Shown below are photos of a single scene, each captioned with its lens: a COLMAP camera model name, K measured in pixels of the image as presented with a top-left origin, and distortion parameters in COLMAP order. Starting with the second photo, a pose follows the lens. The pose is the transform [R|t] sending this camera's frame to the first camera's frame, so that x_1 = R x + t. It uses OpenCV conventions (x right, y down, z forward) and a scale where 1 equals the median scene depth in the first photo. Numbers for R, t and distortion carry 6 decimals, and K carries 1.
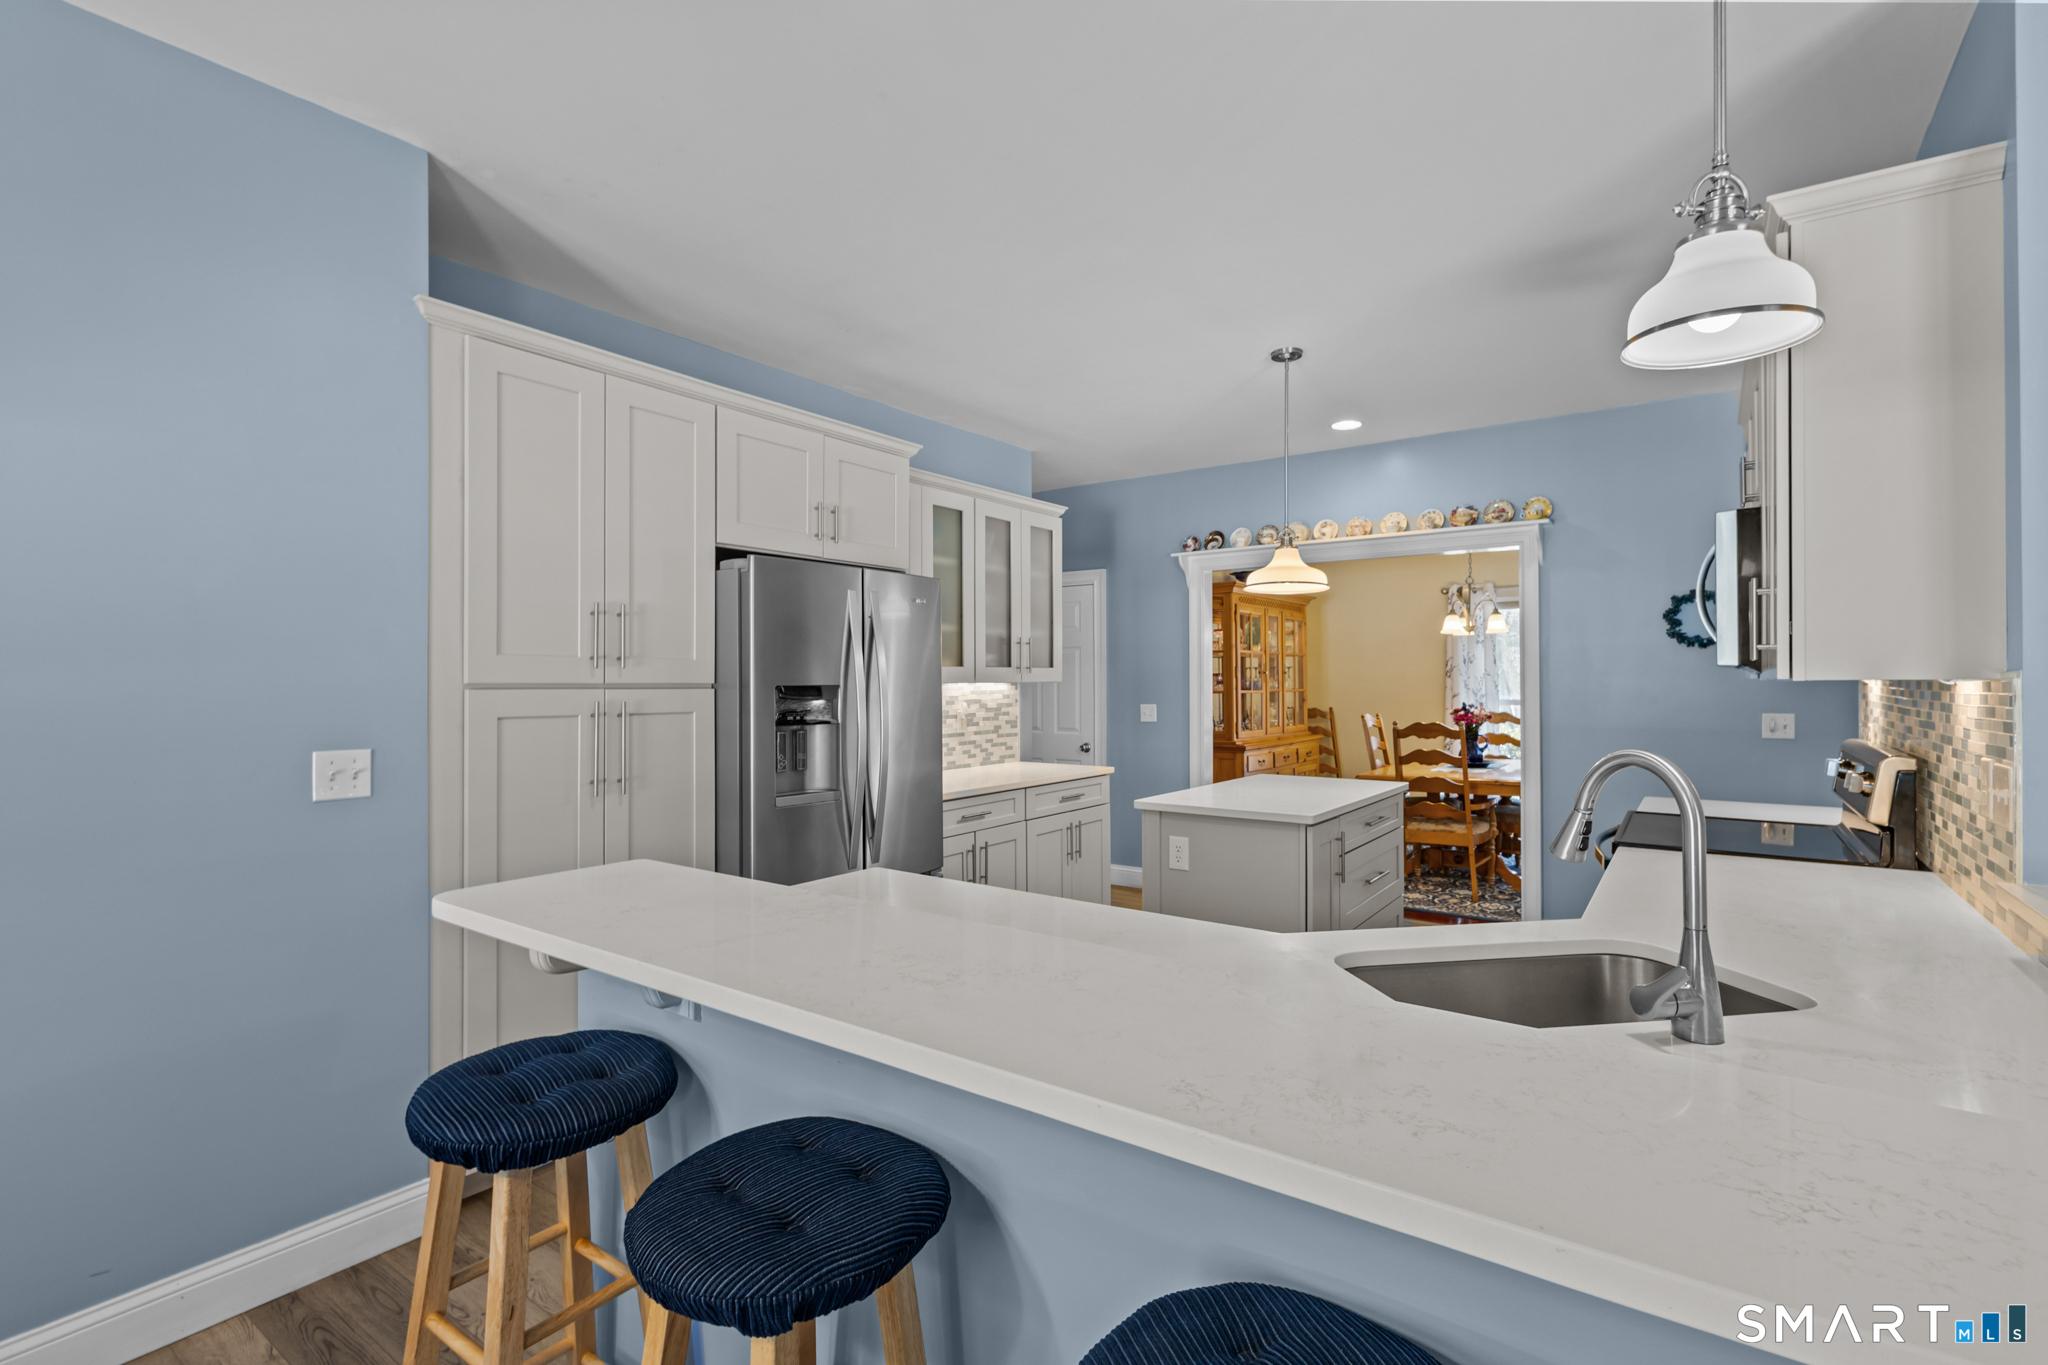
lens RADIAL K [[948.1, 0, 1017.1], [0, 948.1, 679.5], [0, 0, 1]] dist [0.007024, -0.003460]
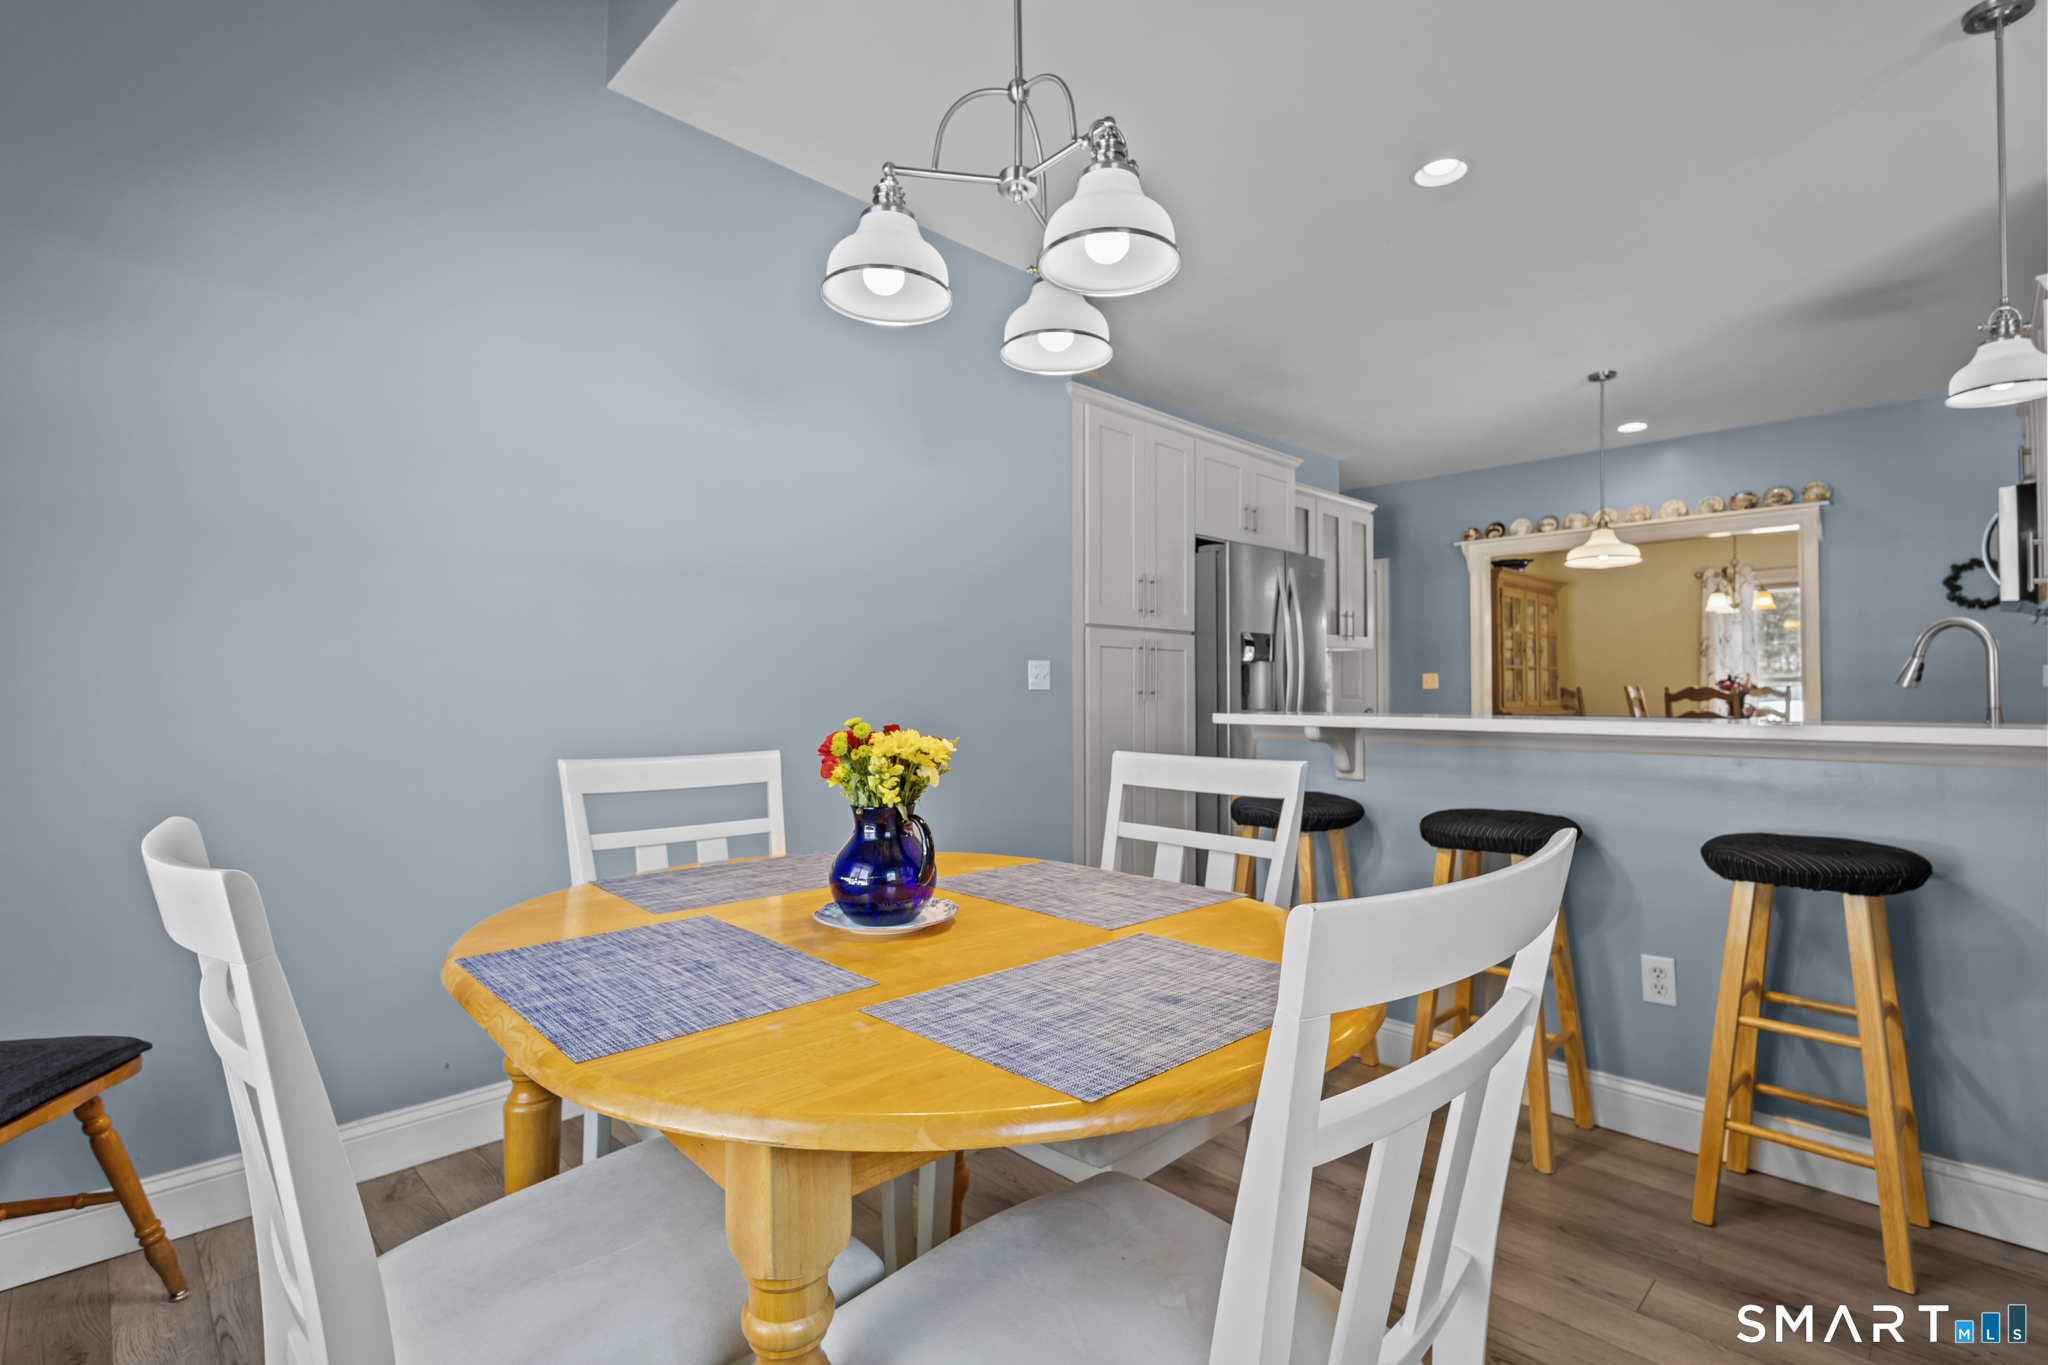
lens RADIAL K [[948.1, 0, 1024.2], [0, 948.1, 678.1], [0, 0, 1]] dist [0.007024, -0.003460]
pose [[0.987351, -0.002891, -0.158521, -0.219741], [0.001242, 0.999944, -0.010500, 0.056213], [0.158543, 0.010170, 0.987300, -0.289394]]
